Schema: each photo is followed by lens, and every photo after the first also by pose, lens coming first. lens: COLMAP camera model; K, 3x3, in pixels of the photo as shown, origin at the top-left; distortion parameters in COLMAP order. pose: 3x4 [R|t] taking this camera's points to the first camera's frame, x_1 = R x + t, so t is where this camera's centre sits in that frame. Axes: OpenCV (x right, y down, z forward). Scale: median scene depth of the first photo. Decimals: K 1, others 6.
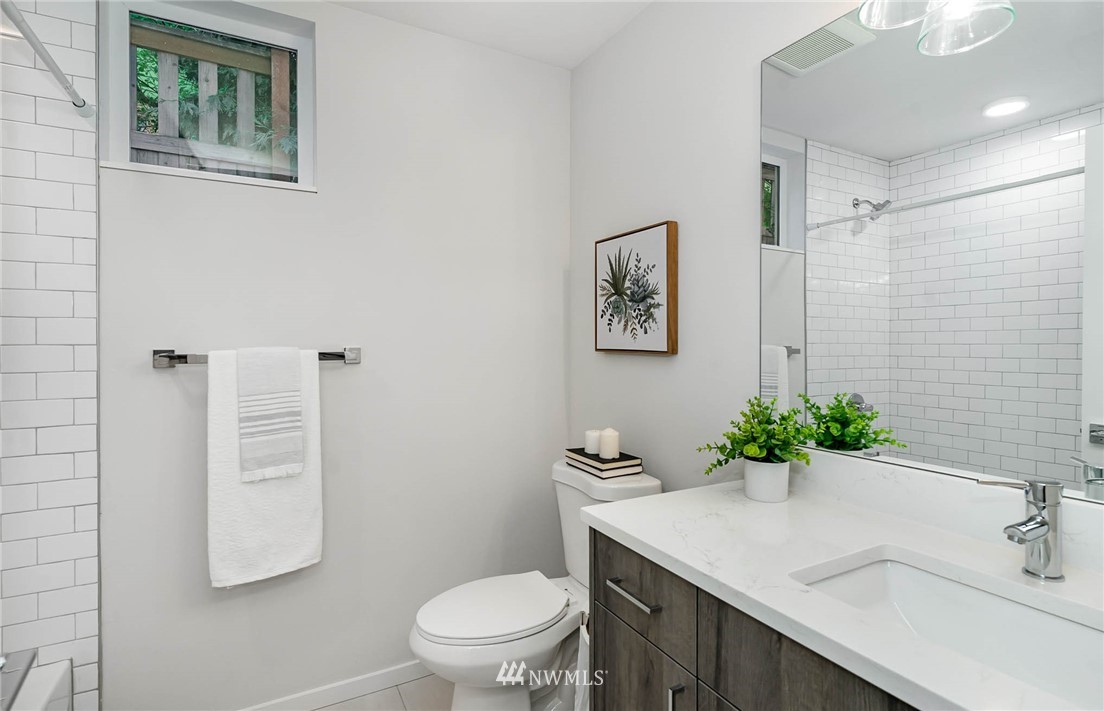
lens RADIAL K [[533.8, 0, 550.5], [0, 533.8, 349.0], [0, 0, 1]] dist [-0.000683, -0.000153]
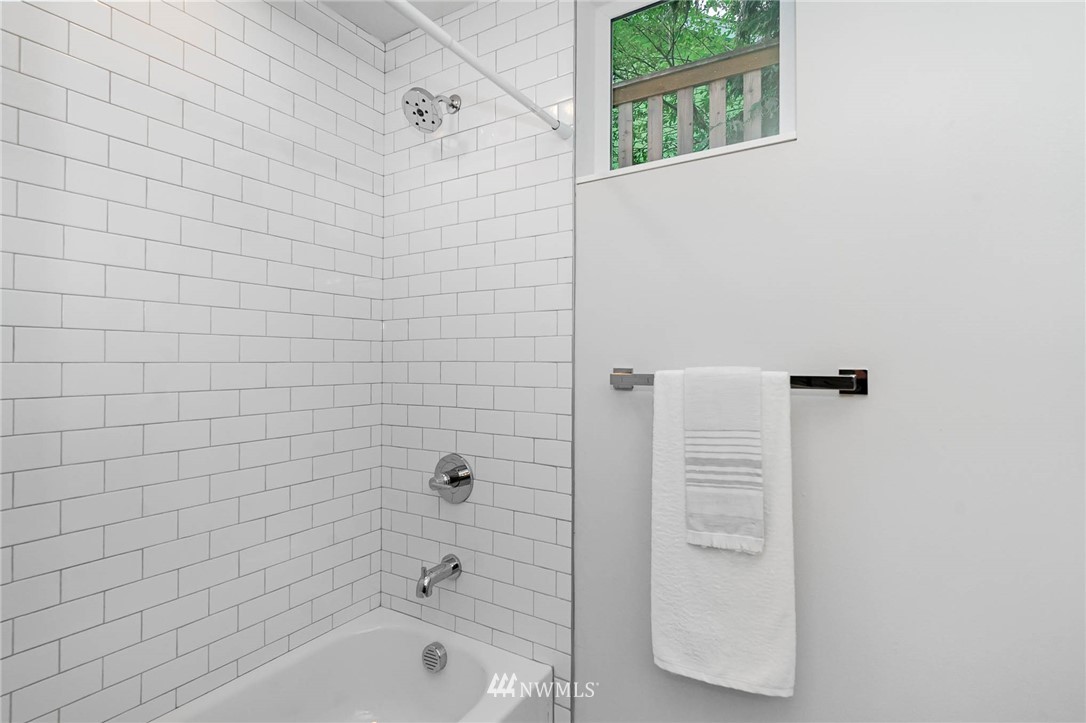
lens RADIAL K [[519.4, 0, 541.2], [0, 519.4, 355.1], [0, 0, 1]] dist [-0.008244, -0.000088]
pose [[0.488140, -0.008703, -0.872722, -0.029135], [-0.014349, 0.999735, -0.017996, -0.002791], [0.872647, 0.021307, 0.487886, 0.445103]]
